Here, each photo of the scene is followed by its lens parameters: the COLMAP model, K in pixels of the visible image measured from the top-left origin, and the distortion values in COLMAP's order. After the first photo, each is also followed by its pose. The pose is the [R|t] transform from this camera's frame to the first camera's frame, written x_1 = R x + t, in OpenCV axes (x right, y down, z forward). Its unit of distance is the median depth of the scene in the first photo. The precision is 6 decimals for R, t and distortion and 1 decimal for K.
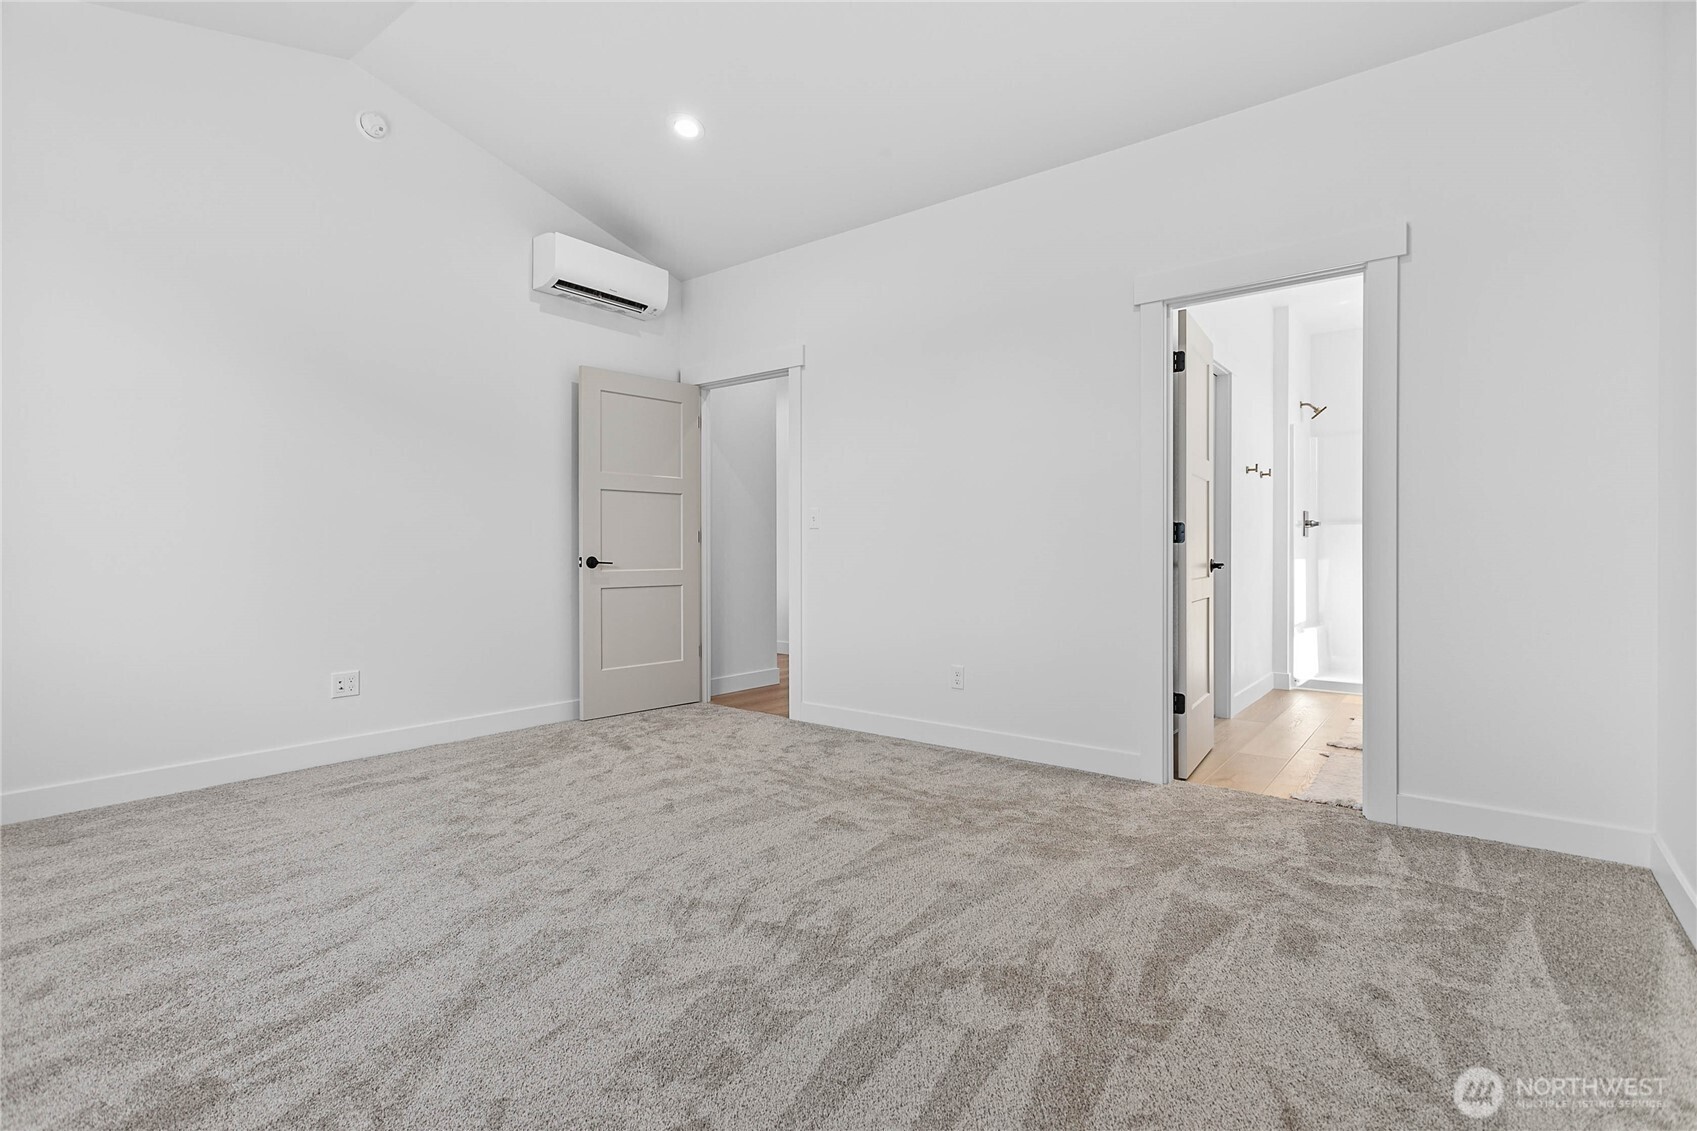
lens RADIAL K [[804.1, 0, 849.4], [0, 804.1, 561.8], [0, 0, 1]] dist [-0.000452, 0.000402]
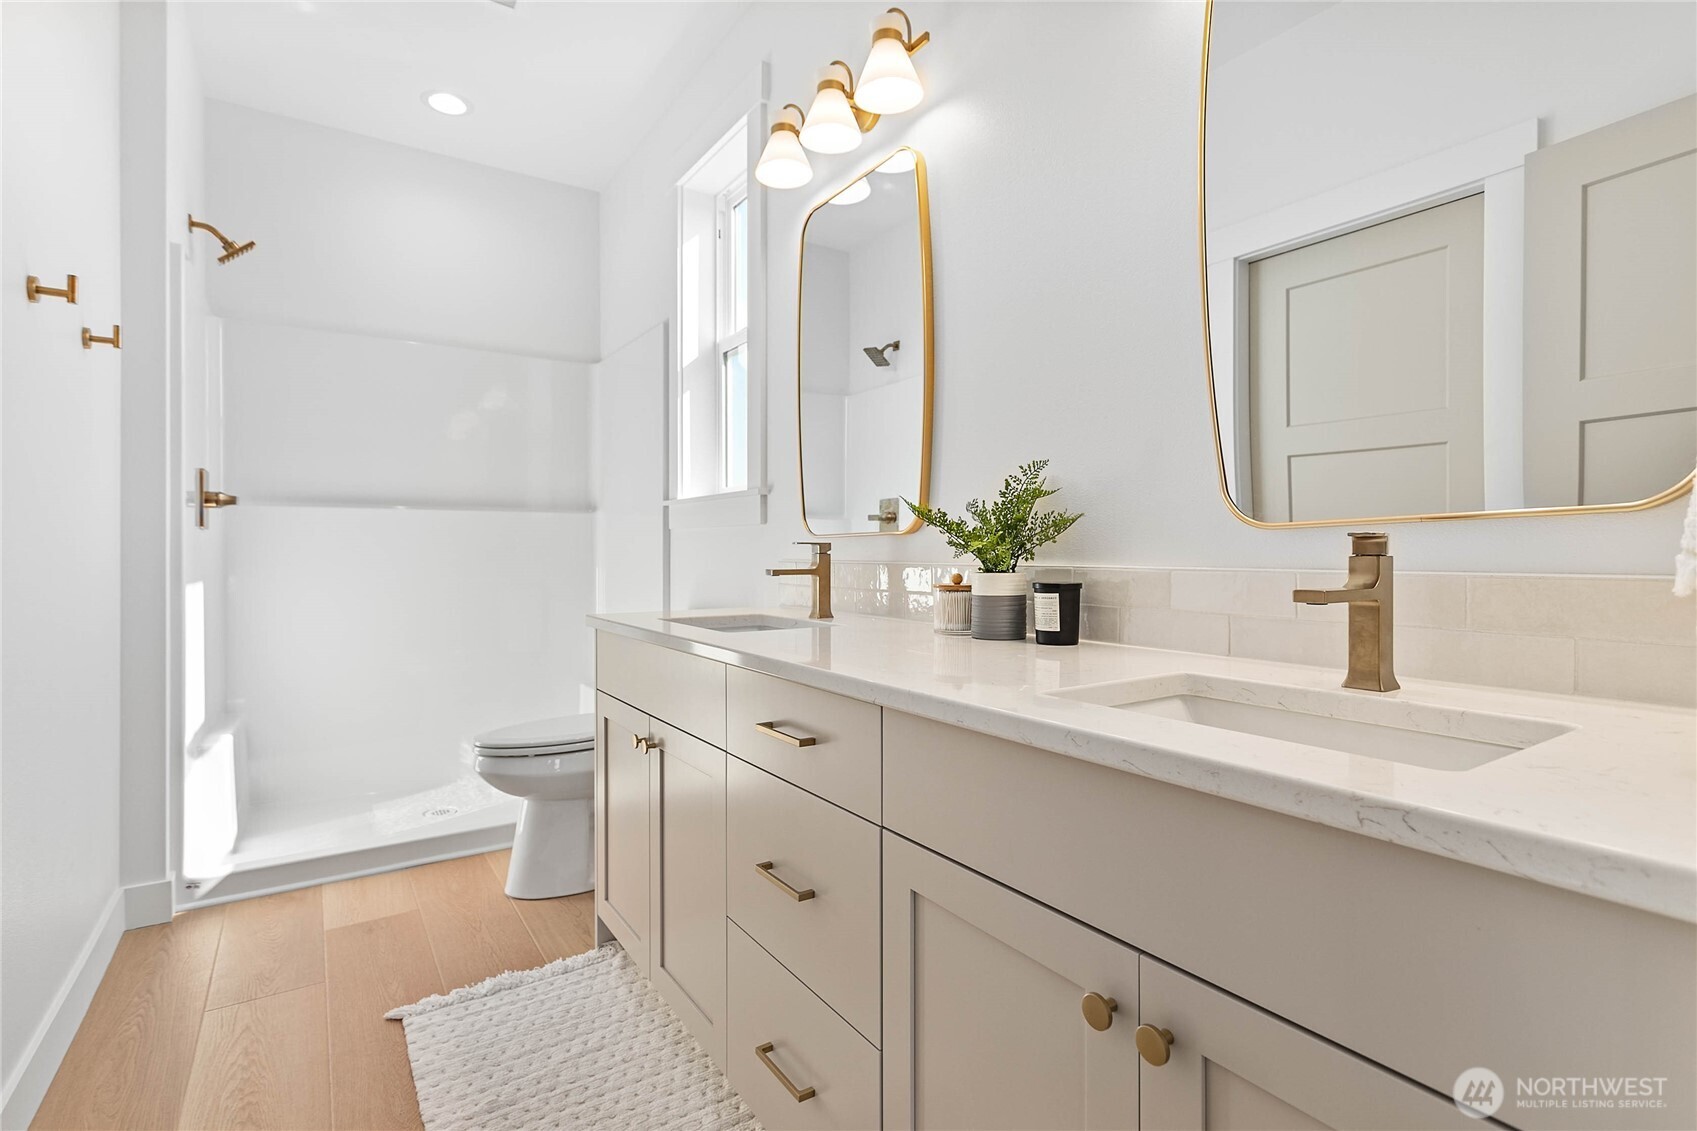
lens RADIAL K [[802.4, 0, 844.5], [0, 802.4, 554.4], [0, 0, 1]] dist [0.002541, 0.000721]
pose [[0.313559, -0.001162, 0.949568, 0.472253], [0.010897, 0.999938, -0.002374, -0.022462], [-0.949506, 0.011092, 0.313552, 0.960077]]
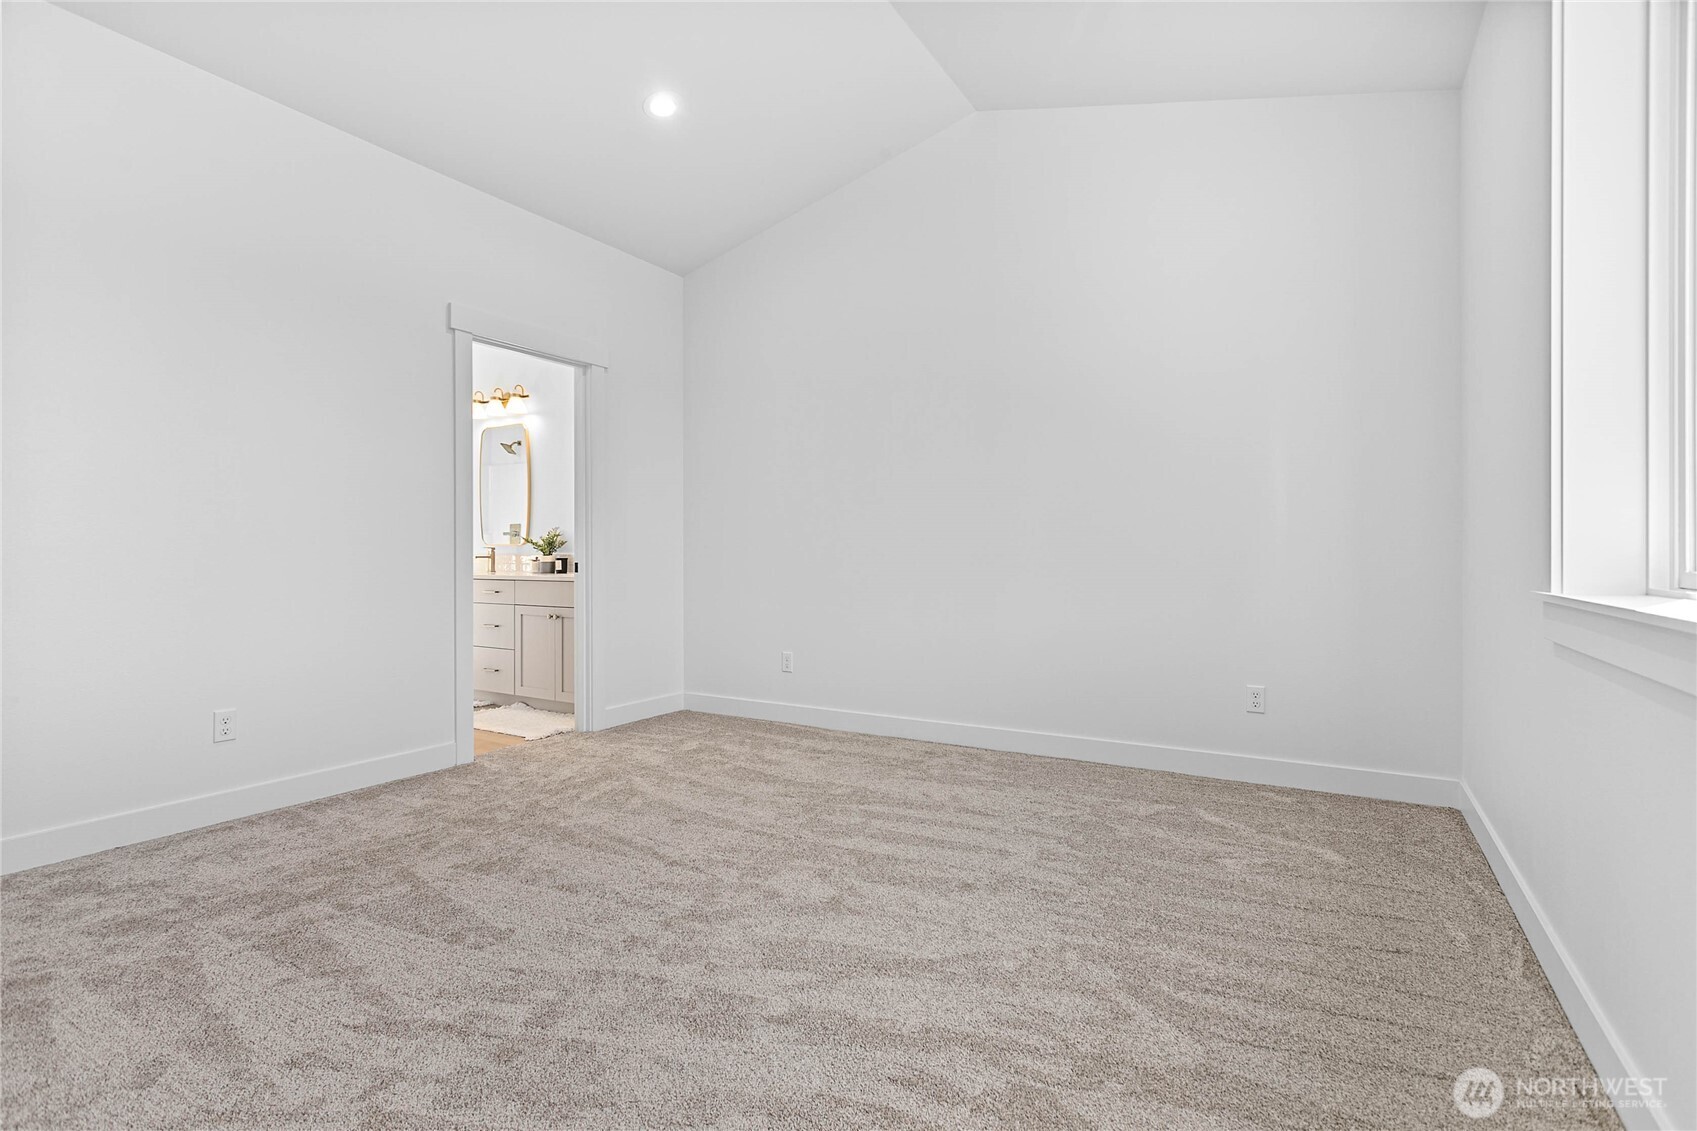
lens RADIAL K [[802.4, 0, 844.5], [0, 802.4, 554.4], [0, 0, 1]] dist [0.002541, 0.000721]
pose [[-0.129563, 0.001640, 0.991570, -0.803101], [0.010155, 0.999948, -0.000327, -0.009123], [-0.991519, 0.010027, -0.129573, 0.626992]]
